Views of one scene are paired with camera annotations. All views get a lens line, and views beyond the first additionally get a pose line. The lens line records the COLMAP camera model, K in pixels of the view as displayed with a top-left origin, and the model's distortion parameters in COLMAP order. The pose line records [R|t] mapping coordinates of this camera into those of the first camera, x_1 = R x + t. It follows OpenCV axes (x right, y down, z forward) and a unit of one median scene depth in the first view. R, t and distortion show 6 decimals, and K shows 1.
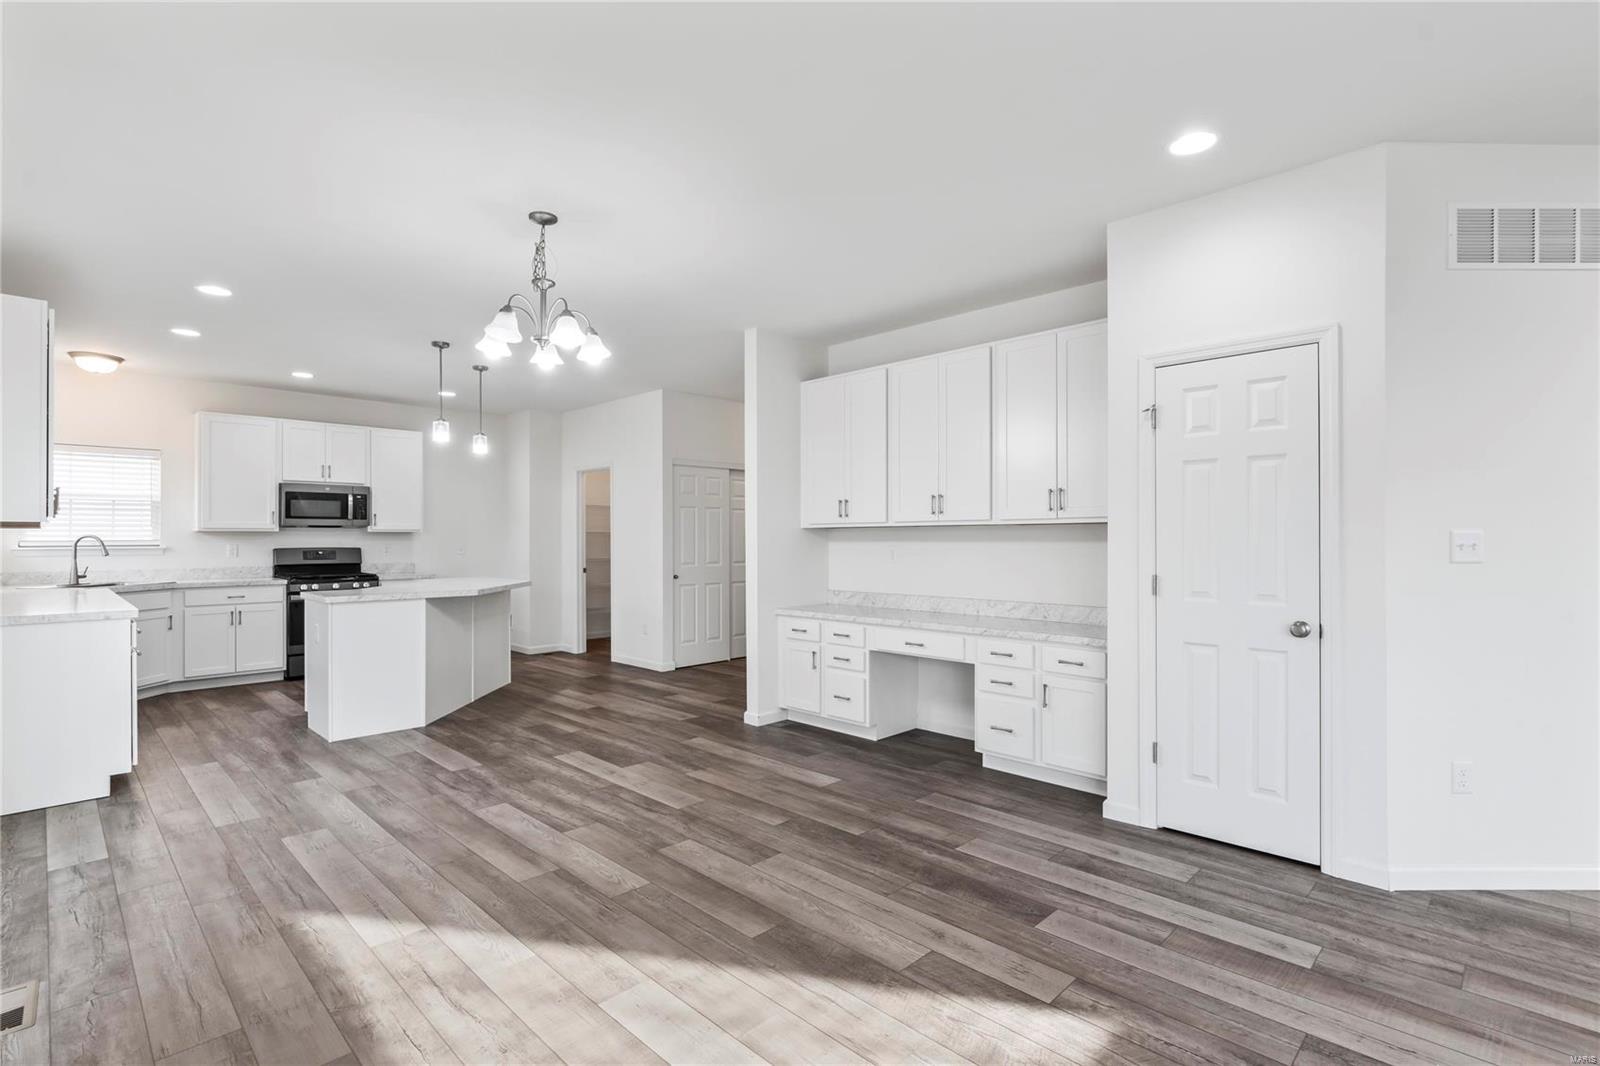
lens RADIAL K [[760.7, 0, 800.0], [0, 760.7, 533.0], [0, 0, 1]] dist [-0.000194, -0.000299]
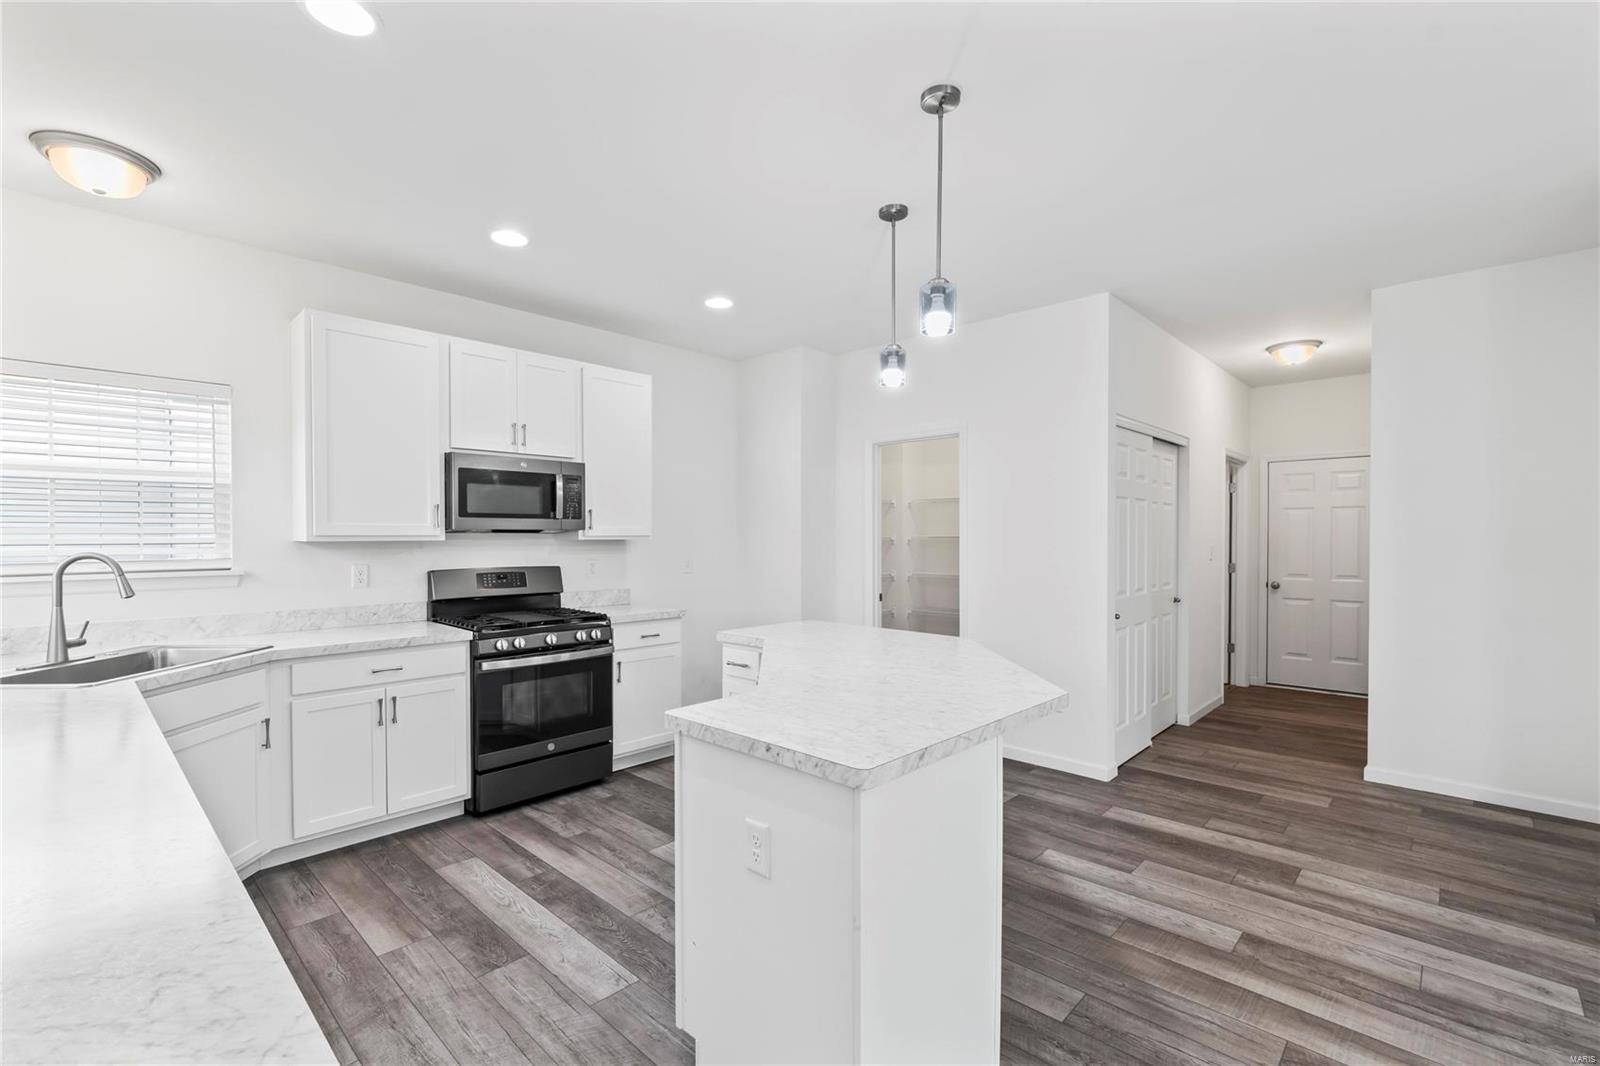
lens RADIAL K [[712.1, 0, 797.4], [0, 712.1, 544.4], [0, 0, 1]] dist [0.000335, -0.000389]
pose [[0.999905, -0.002679, 0.013555, -0.439533], [0.002447, 0.999850, 0.017126, -0.007637], [-0.013598, -0.017091, 0.999761, 0.483043]]
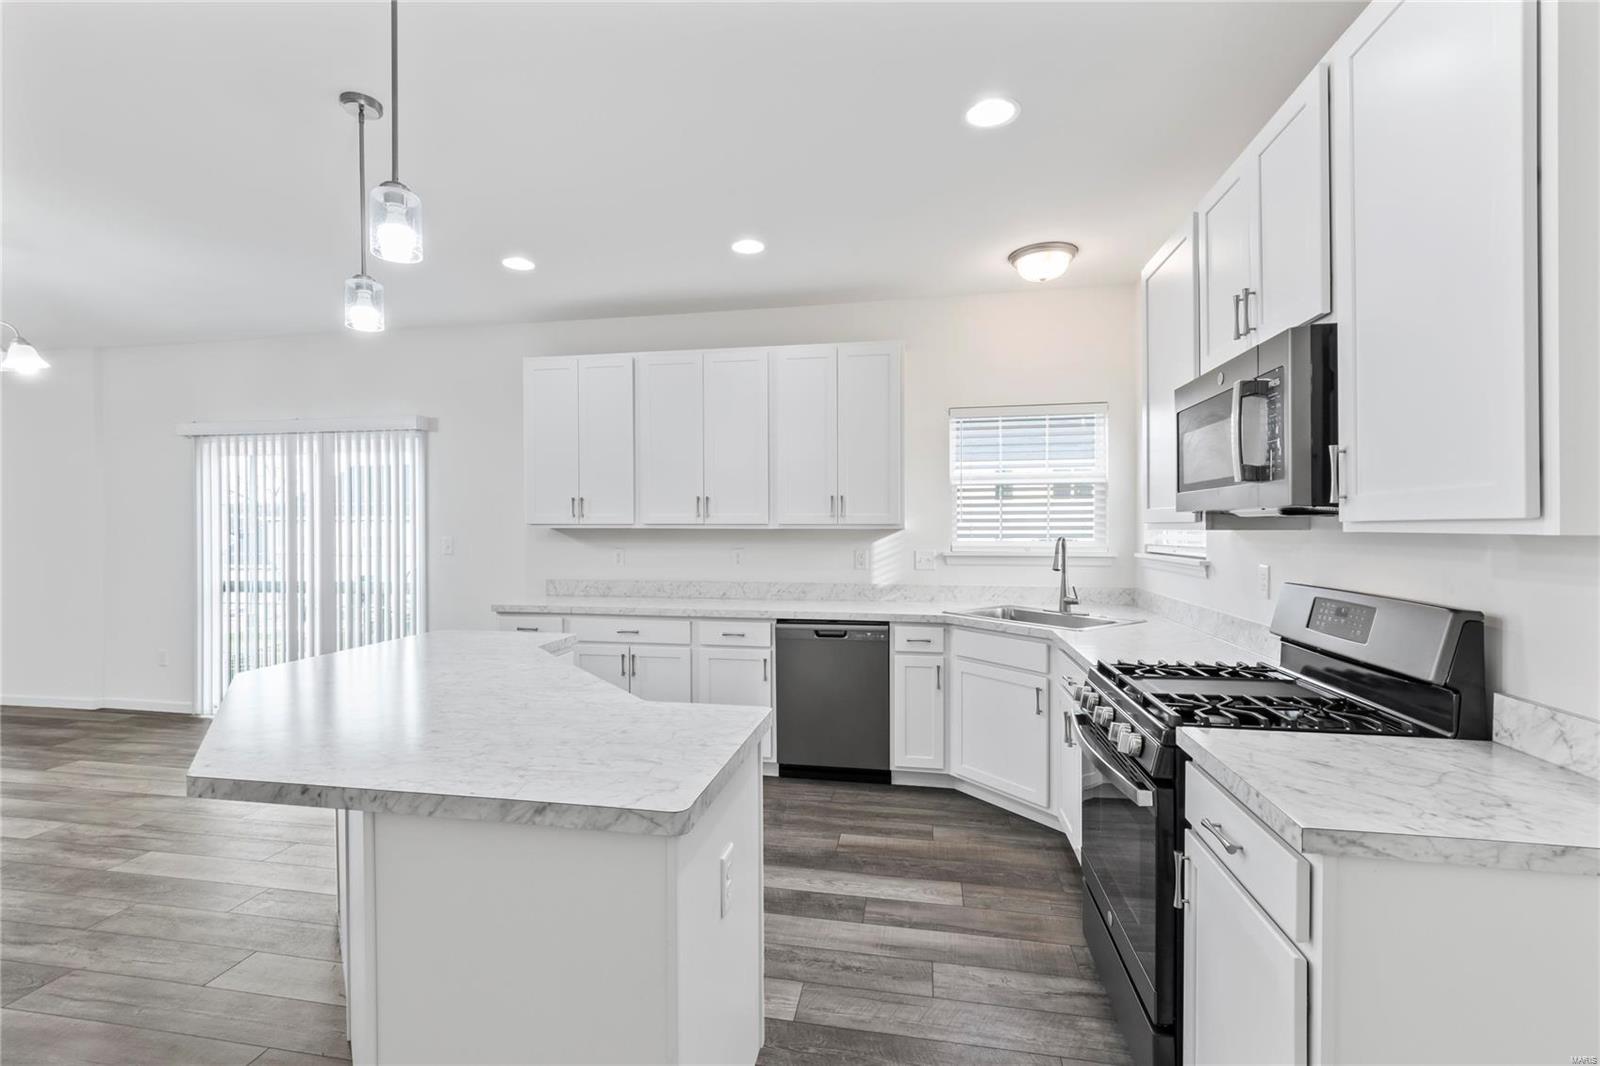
lens RADIAL K [[712.1, 0, 797.4], [0, 712.1, 544.4], [0, 0, 1]] dist [0.000335, -0.000389]
pose [[-0.828606, 0.017621, -0.559555, -0.357710], [0.007922, 0.999774, 0.019752, -0.004370], [0.559776, 0.011934, -0.828558, 1.165187]]
